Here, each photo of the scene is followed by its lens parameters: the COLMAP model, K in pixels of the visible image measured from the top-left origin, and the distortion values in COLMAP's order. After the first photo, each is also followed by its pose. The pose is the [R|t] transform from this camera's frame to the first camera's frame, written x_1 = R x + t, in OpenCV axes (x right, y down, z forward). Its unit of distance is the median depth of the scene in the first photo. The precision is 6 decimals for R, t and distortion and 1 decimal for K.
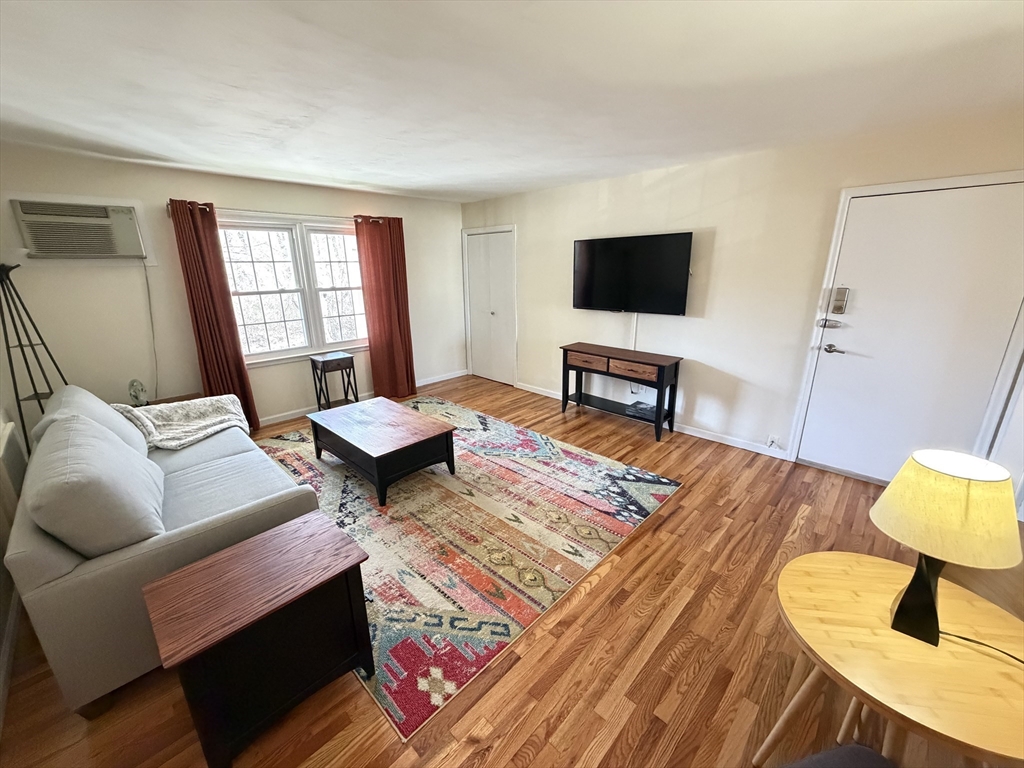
lens RADIAL K [[407.1, 0, 509.8], [0, 407.1, 384.9], [0, 0, 1]] dist [0.000568, -0.000152]
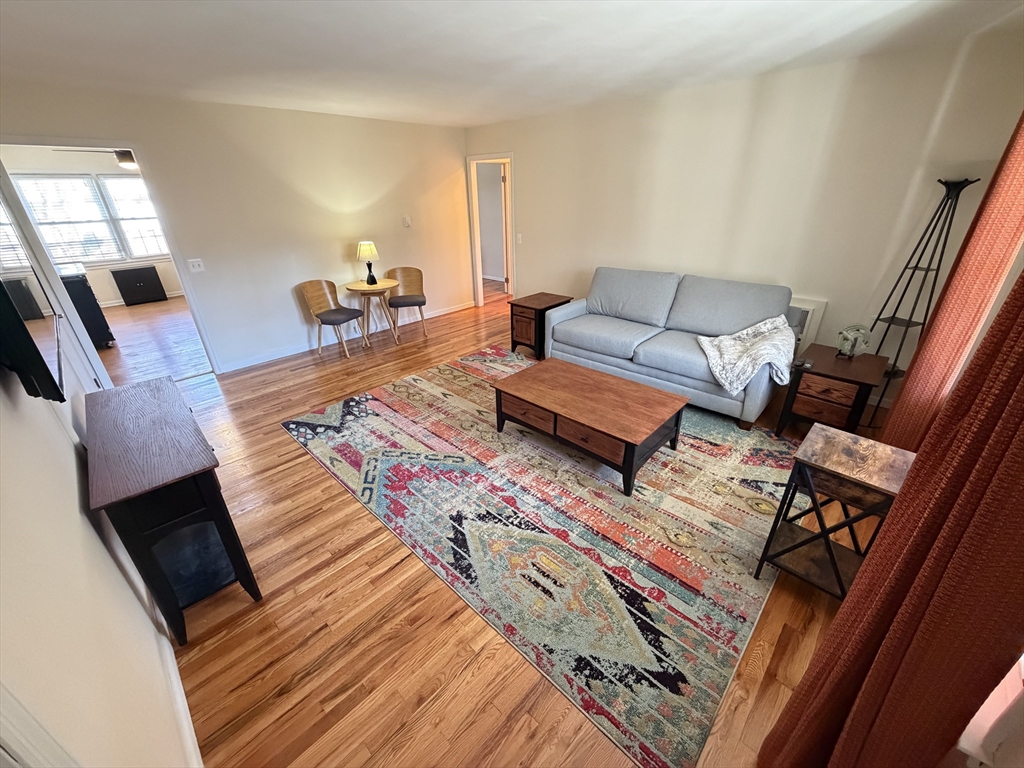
lens RADIAL K [[407.1, 0, 509.8], [0, 407.1, 384.9], [0, 0, 1]] dist [0.000568, -0.000152]
pose [[-0.999366, 0.031829, 0.015959, -0.169845], [0.034316, 0.741471, 0.670107, -0.460441], [0.009496, 0.670230, -0.742093, 1.518174]]
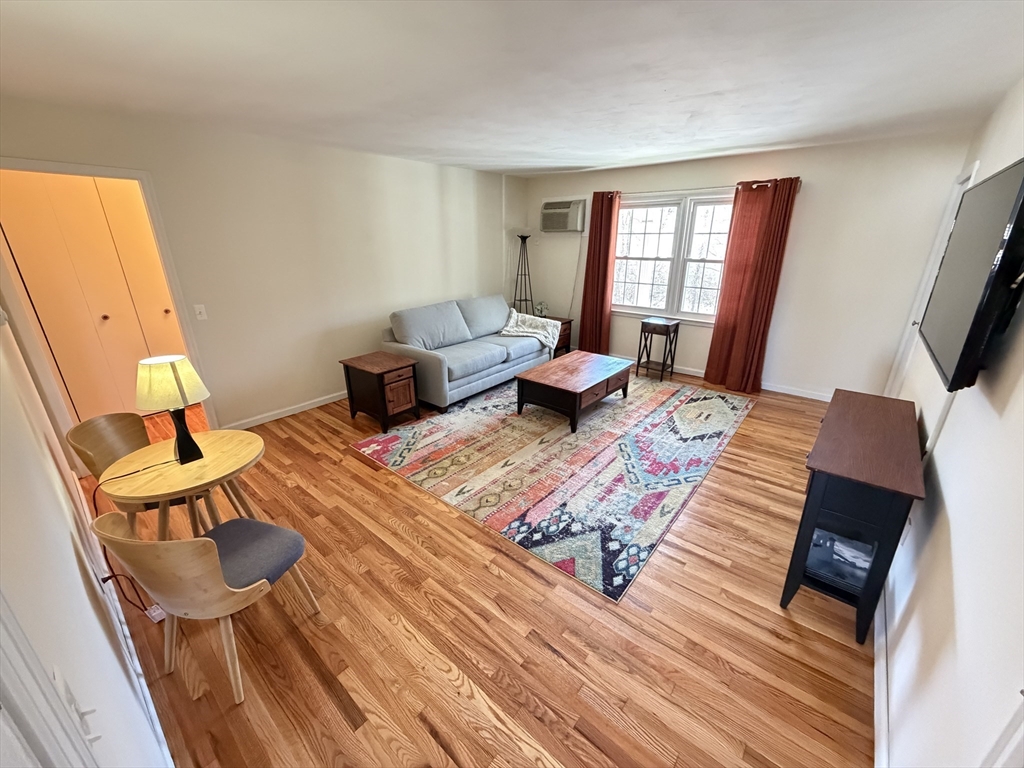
lens RADIAL K [[407.1, 0, 509.8], [0, 407.1, 384.9], [0, 0, 1]] dist [0.000568, -0.000152]
pose [[0.071842, 0.353330, -0.932736, 0.774929], [-0.280865, 0.904477, 0.320992, -0.190146], [0.957055, 0.238912, 0.164217, 0.580042]]
